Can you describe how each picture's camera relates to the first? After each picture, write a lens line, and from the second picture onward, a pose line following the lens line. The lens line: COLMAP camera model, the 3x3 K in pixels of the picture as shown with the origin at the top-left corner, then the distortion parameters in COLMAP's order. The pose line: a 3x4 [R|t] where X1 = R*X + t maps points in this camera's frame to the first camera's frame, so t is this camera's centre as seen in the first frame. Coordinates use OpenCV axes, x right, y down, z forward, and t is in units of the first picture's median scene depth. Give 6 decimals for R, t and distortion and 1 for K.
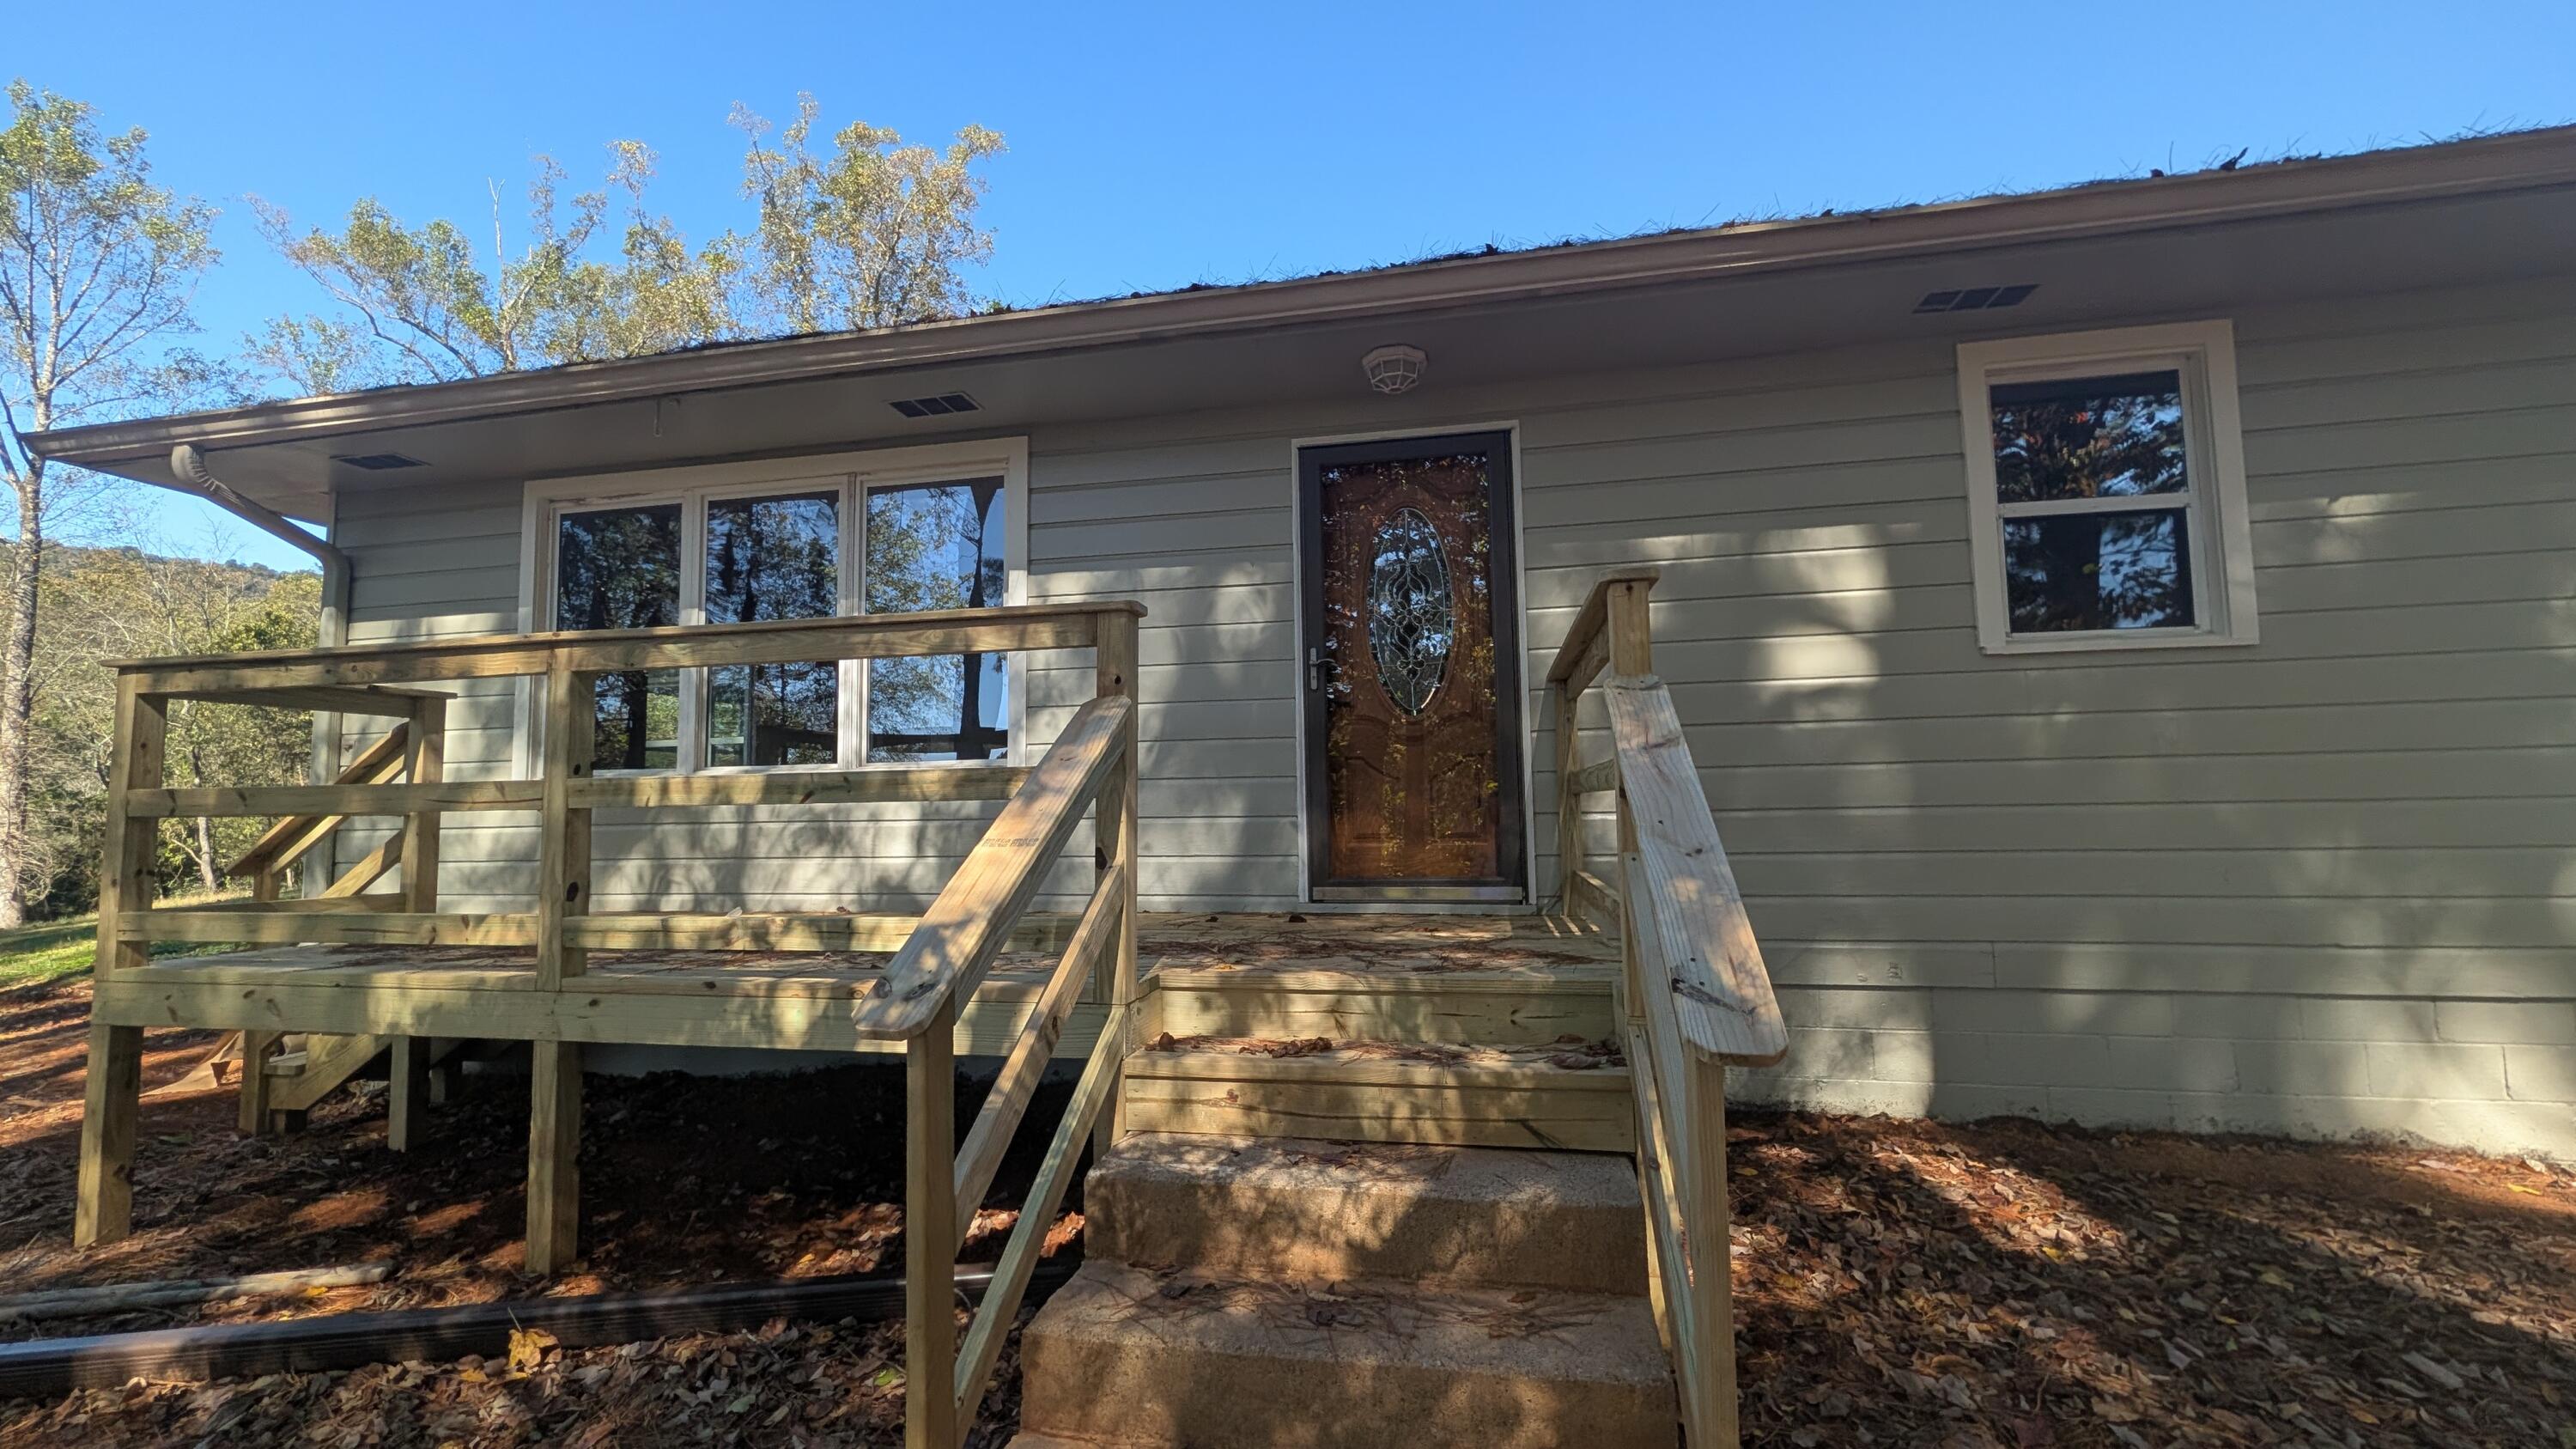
lens RADIAL K [[993.0, 0, 1284.5], [0, 993.0, 727.9], [0, 0, 1]] dist [0.000803, 0.000851]
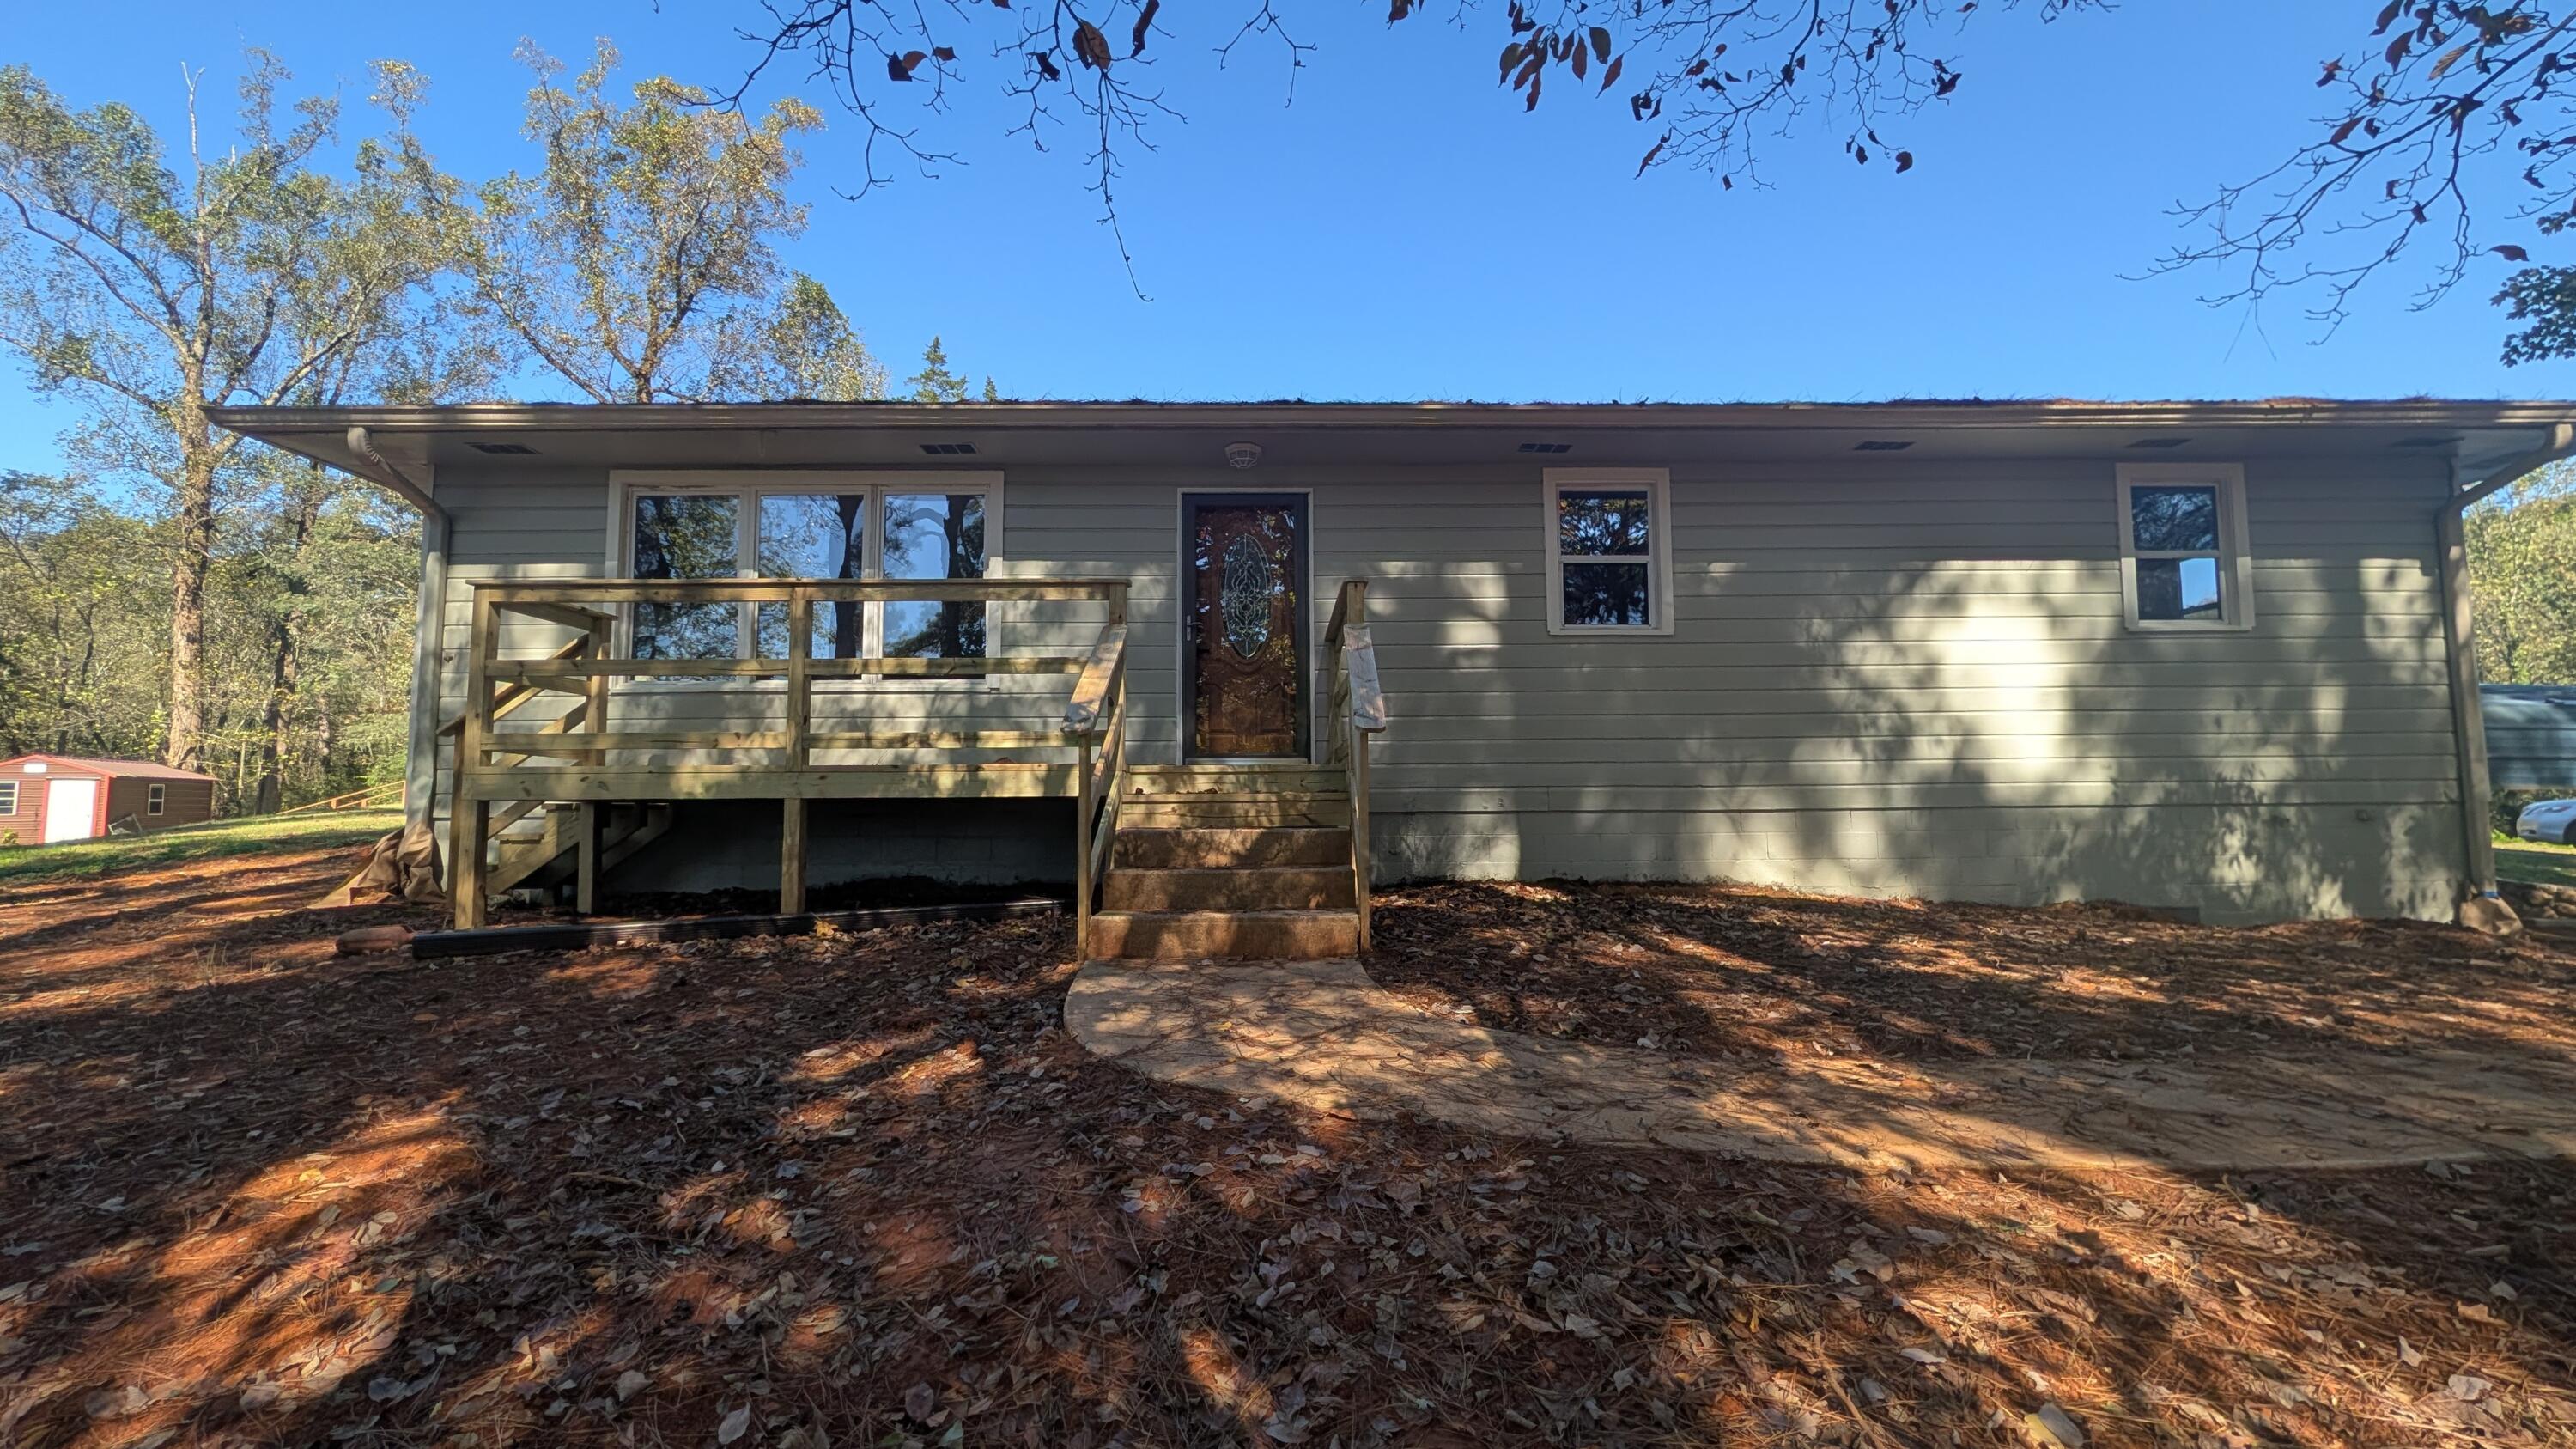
lens RADIAL K [[993.0, 0, 1290.7], [0, 993.0, 726.0], [0, 0, 1]] dist [0.000803, 0.000851]
pose [[0.977664, 0.026095, 0.208546, -0.158659], [-0.025521, 0.999659, -0.005445, 0.117503], [-0.208617, 0.000001, 0.977997, -0.710608]]
